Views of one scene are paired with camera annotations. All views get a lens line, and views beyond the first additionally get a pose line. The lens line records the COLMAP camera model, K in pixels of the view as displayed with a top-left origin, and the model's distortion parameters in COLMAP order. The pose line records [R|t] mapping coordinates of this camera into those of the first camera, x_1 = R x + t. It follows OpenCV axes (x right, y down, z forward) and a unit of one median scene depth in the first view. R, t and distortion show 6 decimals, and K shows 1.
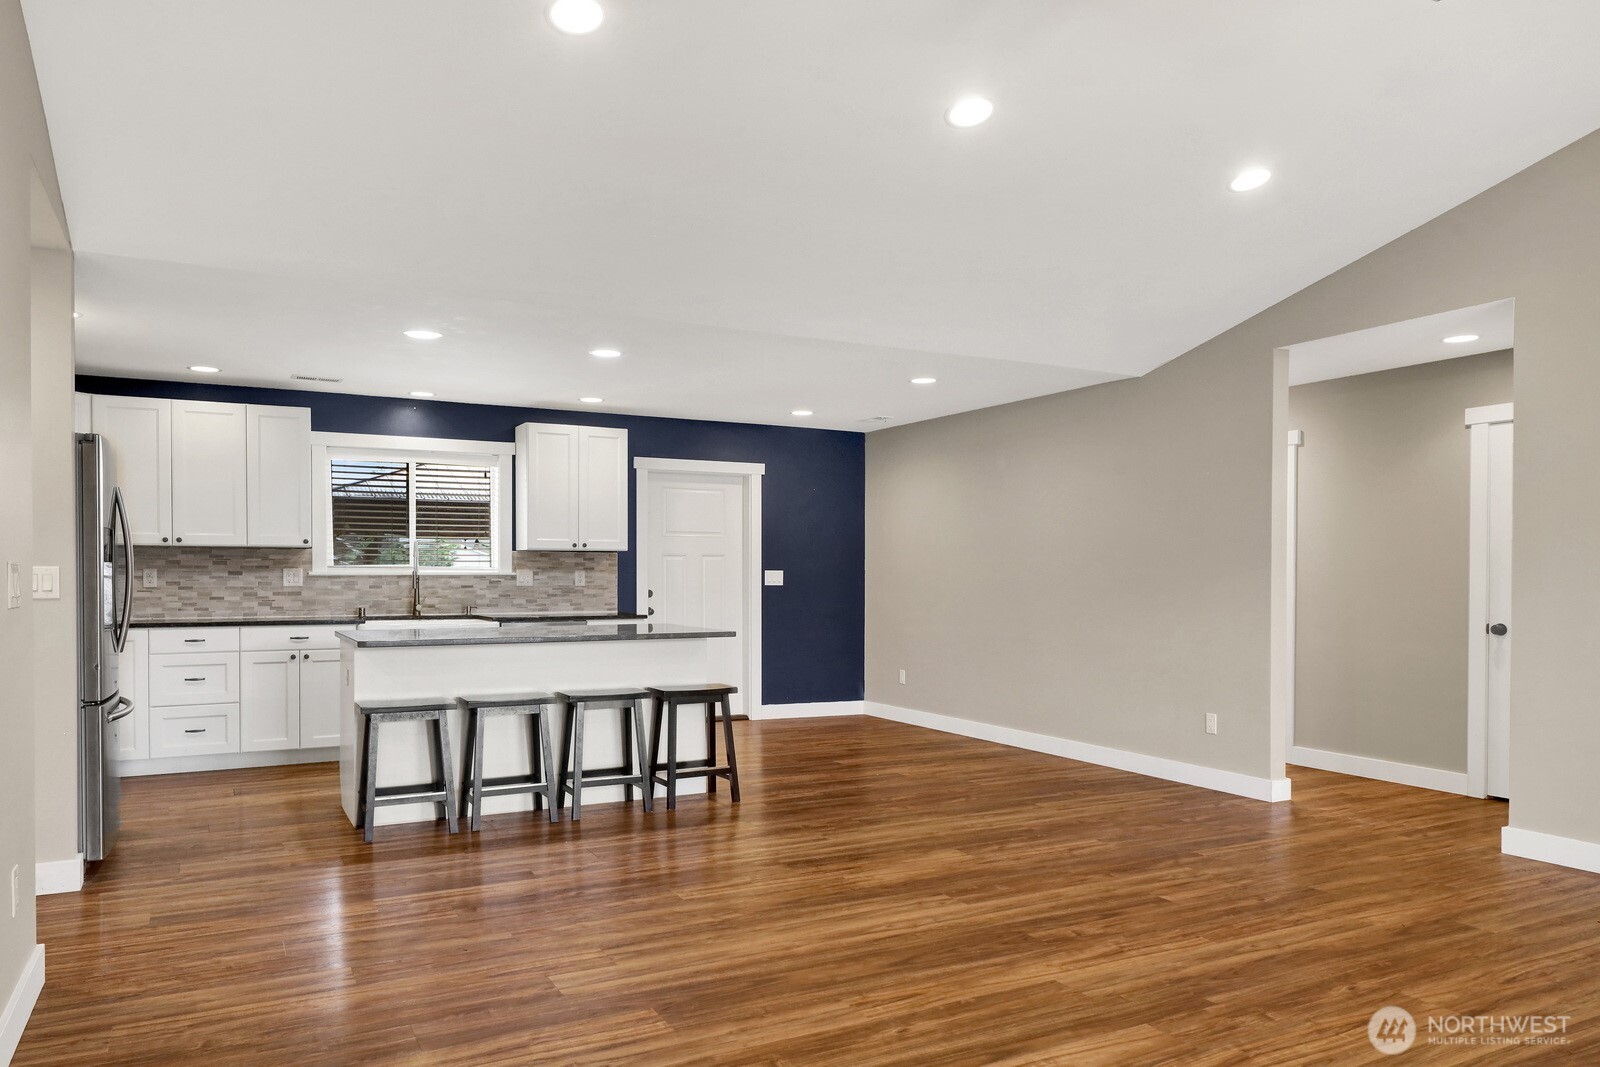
lens RADIAL K [[1092.8, 0, 778.9], [0, 1092.8, 584.0], [0, 0, 1]] dist [0.010463, -0.004953]
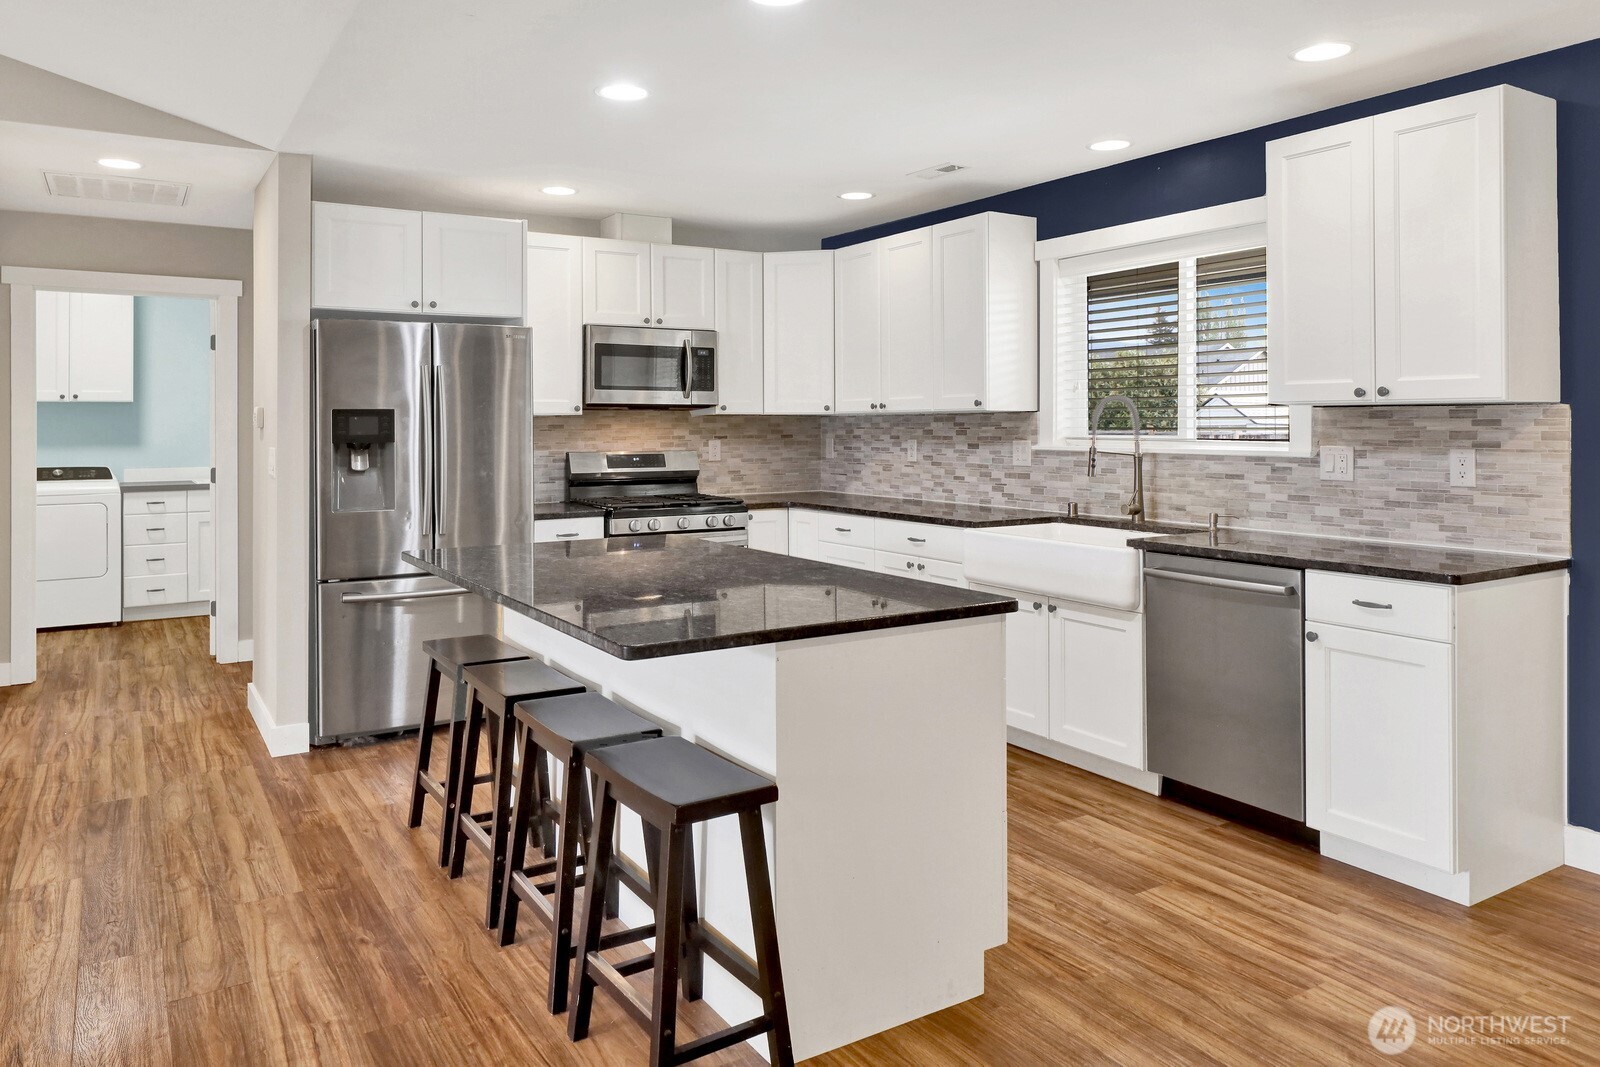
lens RADIAL K [[1092.8, 0, 785.4], [0, 1092.8, 415.8], [0, 0, 1]] dist [0.010463, -0.004953]
pose [[0.071413, -0.011146, -0.997385, 0.264275], [-0.006662, 0.999910, -0.011652, -0.022022], [0.997425, 0.007477, 0.071333, 0.838548]]
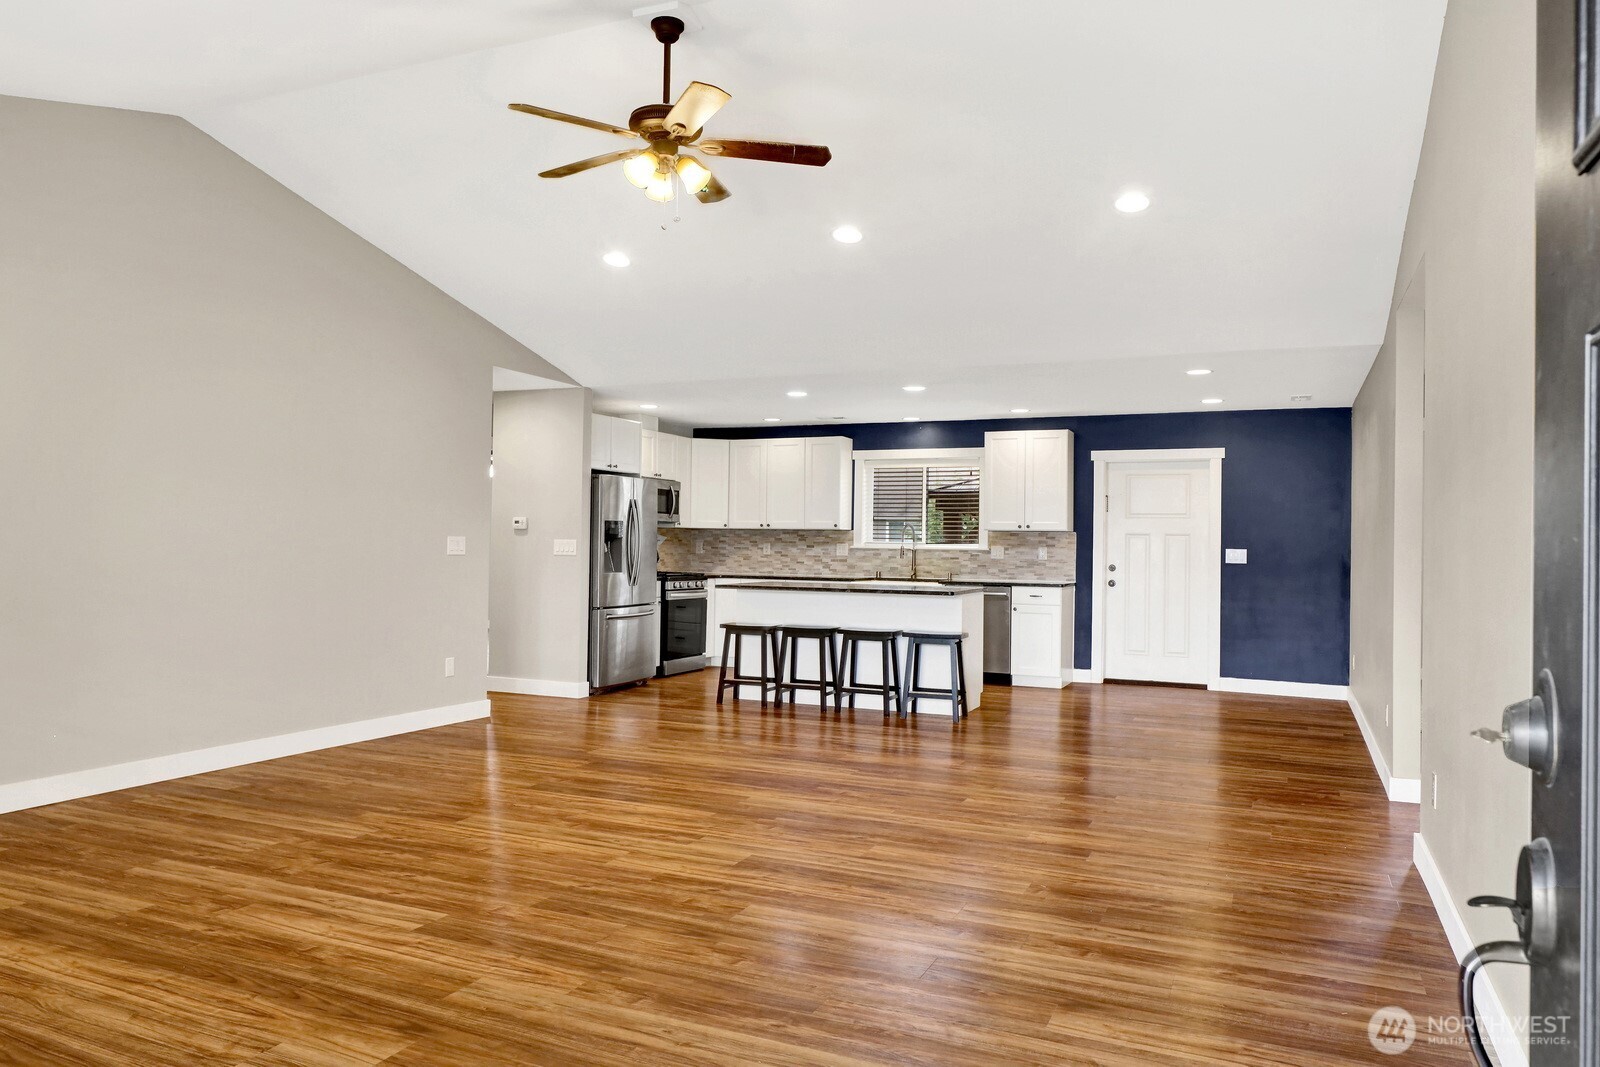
lens RADIAL K [[1092.8, 0, 775.7], [0, 1092.8, 536.8], [0, 0, 1]] dist [0.010463, -0.004953]
pose [[0.611305, -0.001126, -0.791395, 0.714954], [-0.020166, 0.999652, -0.017000, 0.003587], [0.791138, 0.026352, 0.611069, 0.018855]]
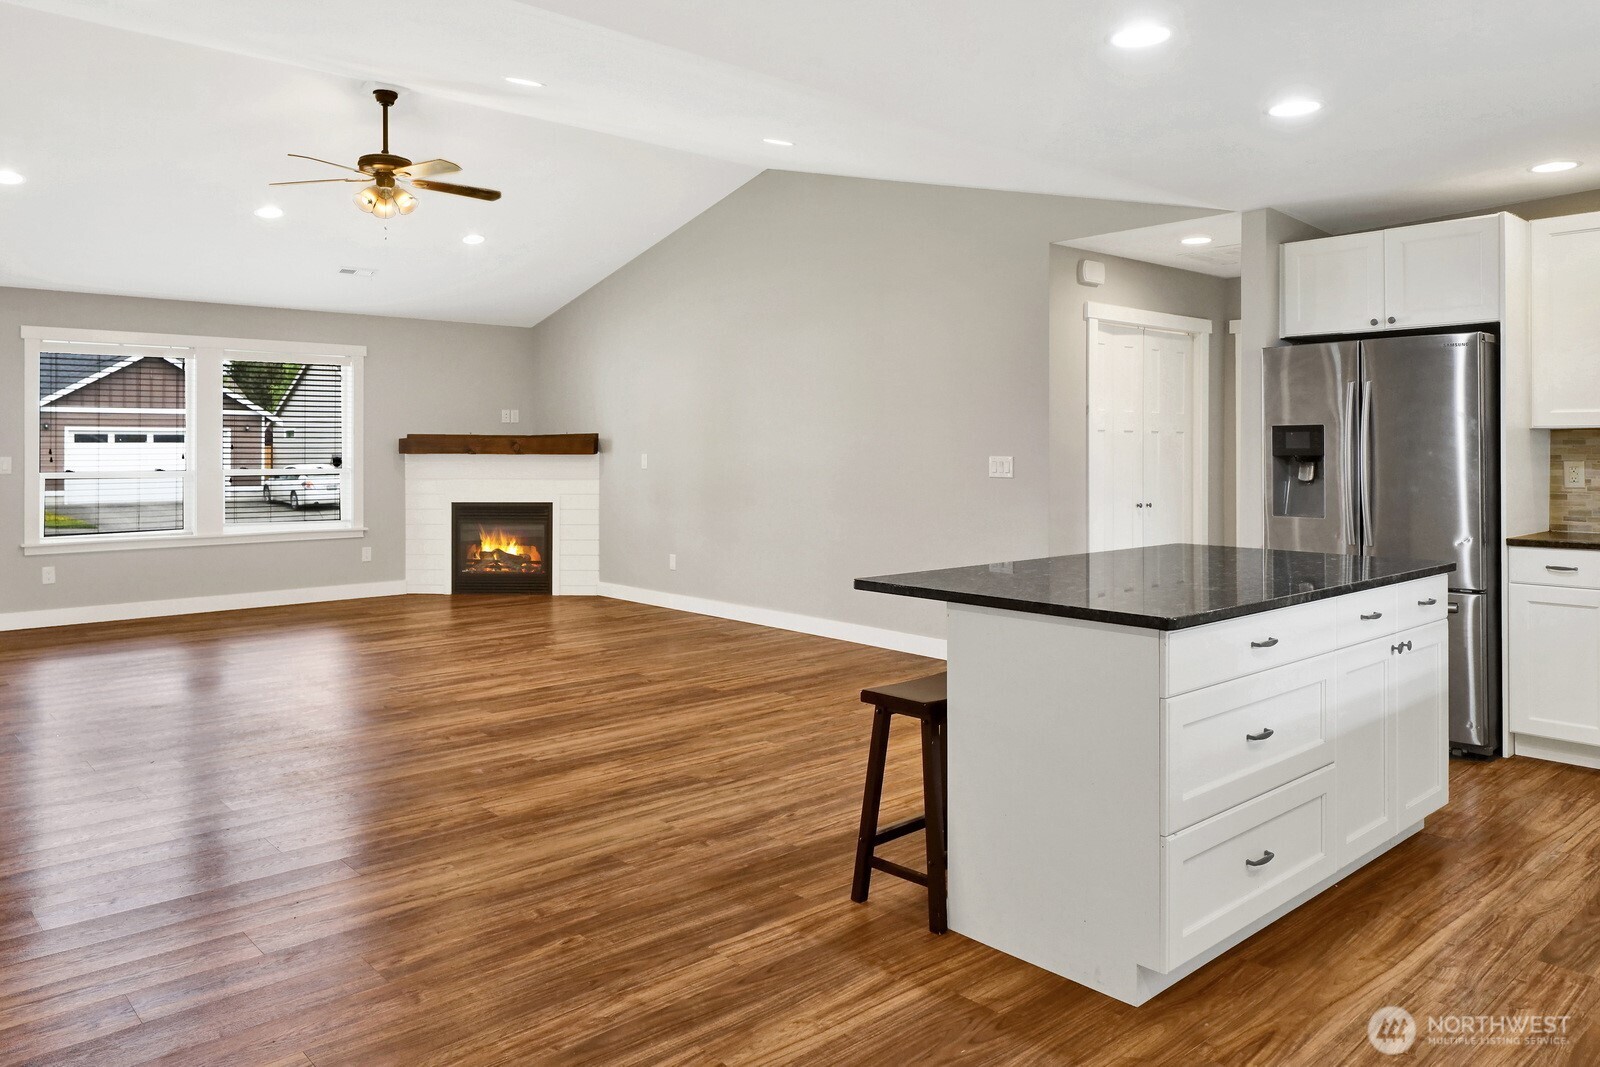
lens RADIAL K [[1092.8, 0, 775.7], [0, 1092.8, 423.7], [0, 0, 1]] dist [0.010463, -0.004953]
pose [[-0.970336, -0.008080, -0.241626, 0.110517], [-0.004710, 0.999883, -0.014525, -0.020837], [0.241715, -0.012956, -0.970261, 1.247654]]
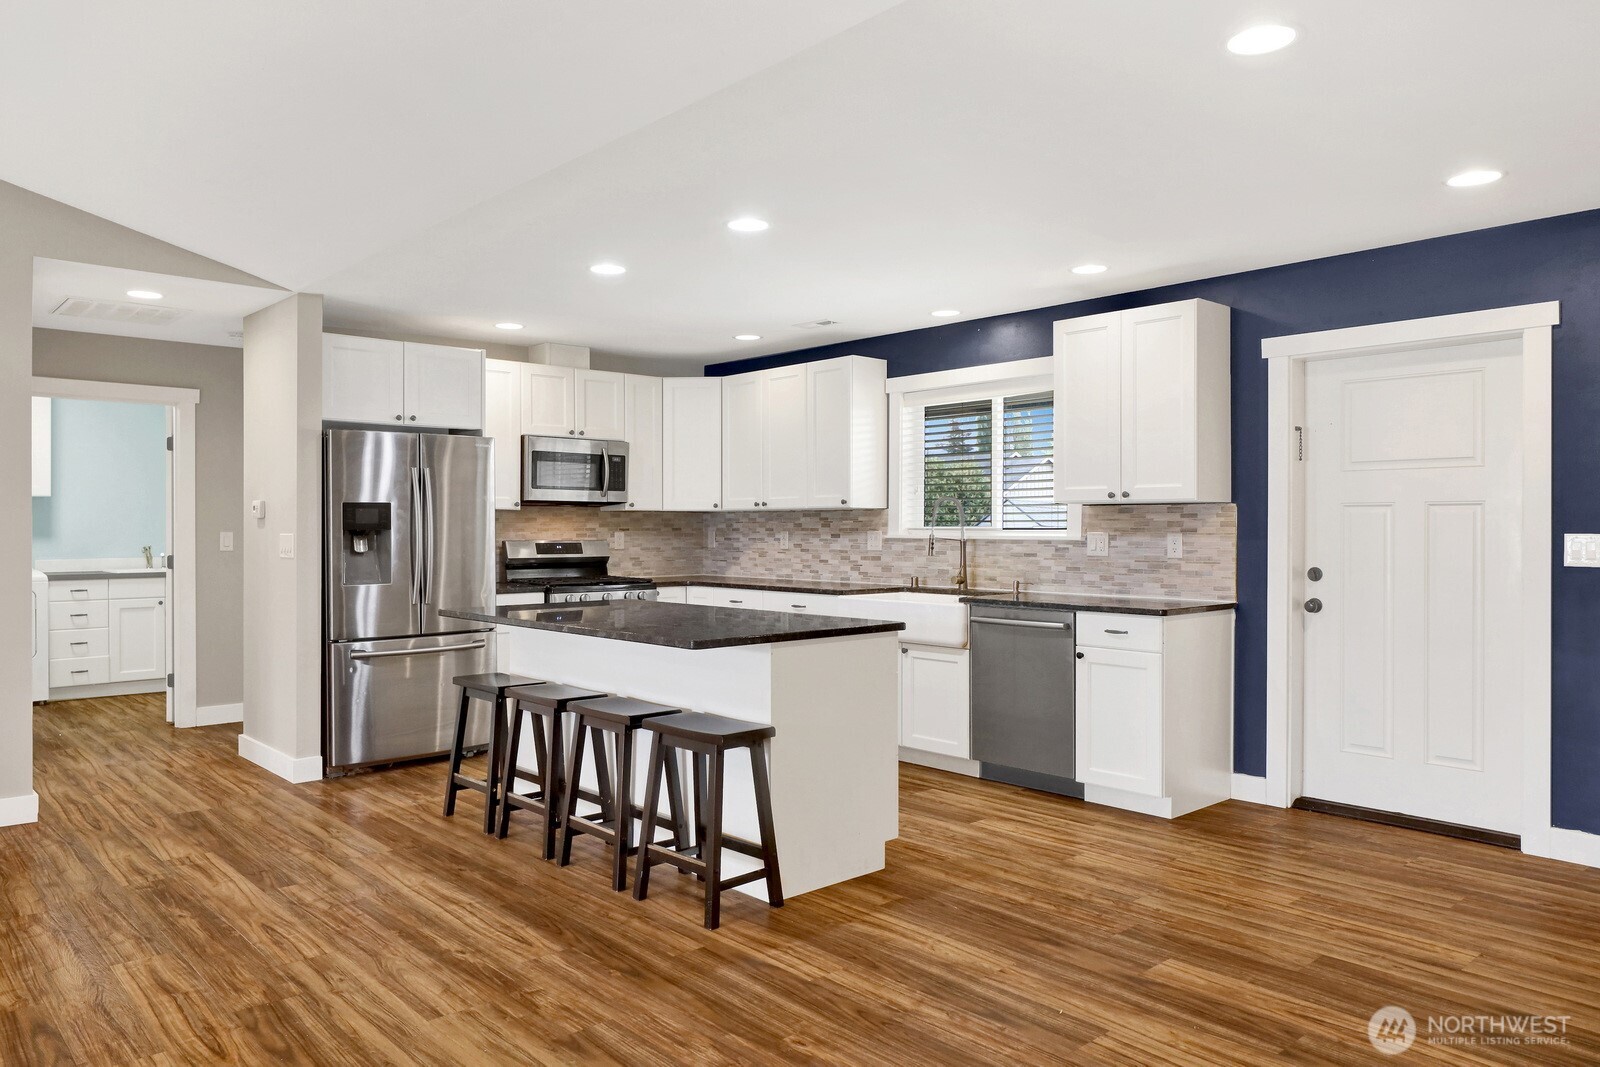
lens RADIAL K [[1092.8, 0, 781.9], [0, 1092.8, 527.0], [0, 0, 1]] dist [0.010463, -0.004953]
pose [[0.244420, -0.003401, -0.969664, 0.451493], [-0.008798, 0.999945, -0.005724, -0.012246], [0.969630, 0.009930, 0.244376, 0.736284]]
